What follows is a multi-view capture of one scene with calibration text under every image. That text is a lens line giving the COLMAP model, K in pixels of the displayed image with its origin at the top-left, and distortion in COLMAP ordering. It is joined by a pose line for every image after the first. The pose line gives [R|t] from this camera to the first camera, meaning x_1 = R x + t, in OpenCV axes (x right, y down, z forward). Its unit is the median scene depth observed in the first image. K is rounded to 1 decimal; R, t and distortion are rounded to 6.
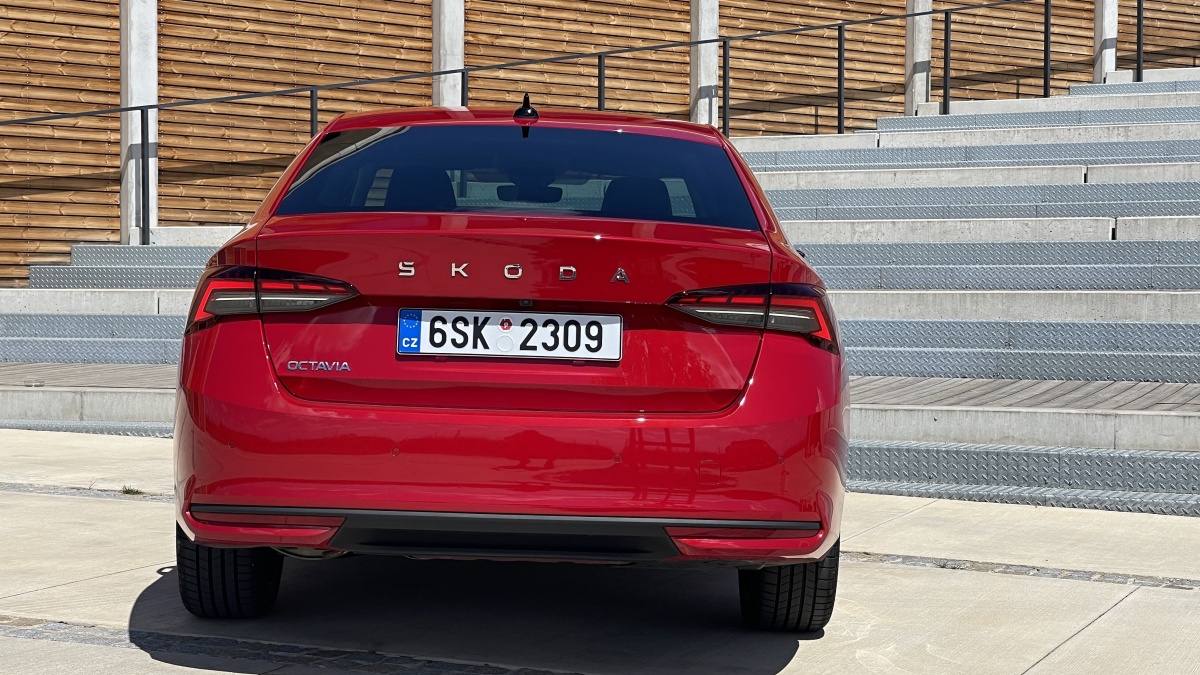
lens RADIAL K [[2134.5, 0, 600.0], [0, 2134.5, 337.5], [0, 0, 1]] dist [0.153371, 0.167508]
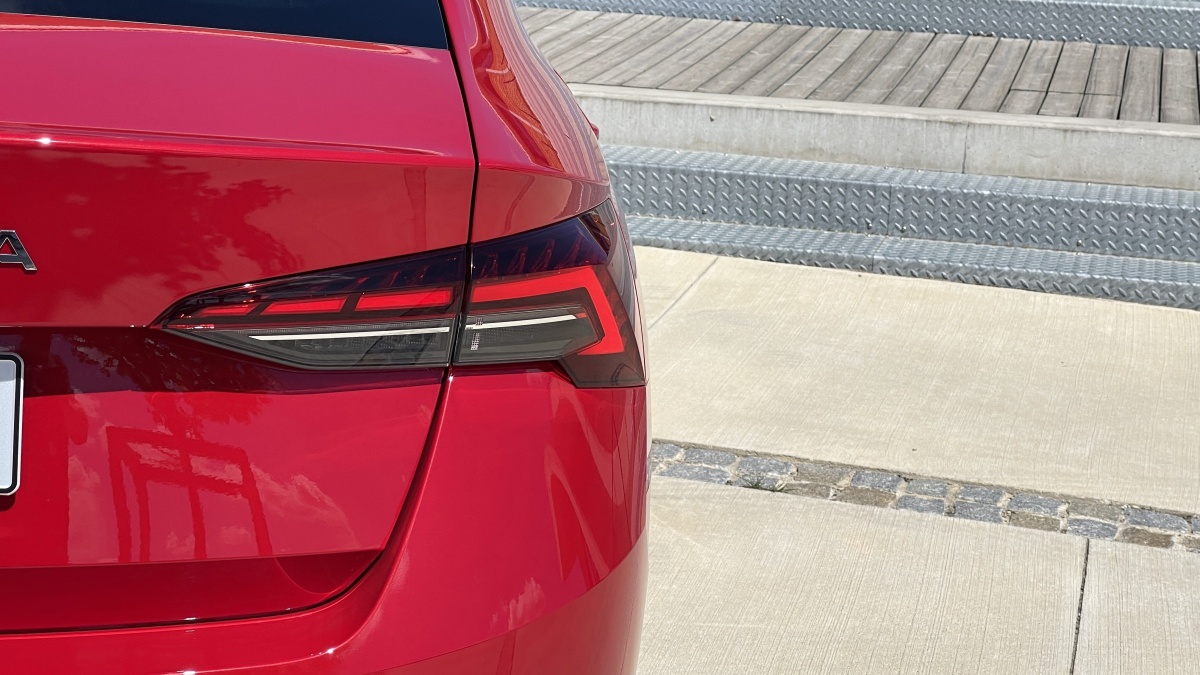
lens RADIAL K [[2134.5, 0, 600.0], [0, 2134.5, 337.5], [0, 0, 1]] dist [0.153371, 0.167508]
pose [[0.990356, 0.005956, 0.138416, 0.027458], [-0.036886, 0.974351, 0.221991, -0.047714], [-0.133544, -0.224956, 0.965174, 0.344450]]
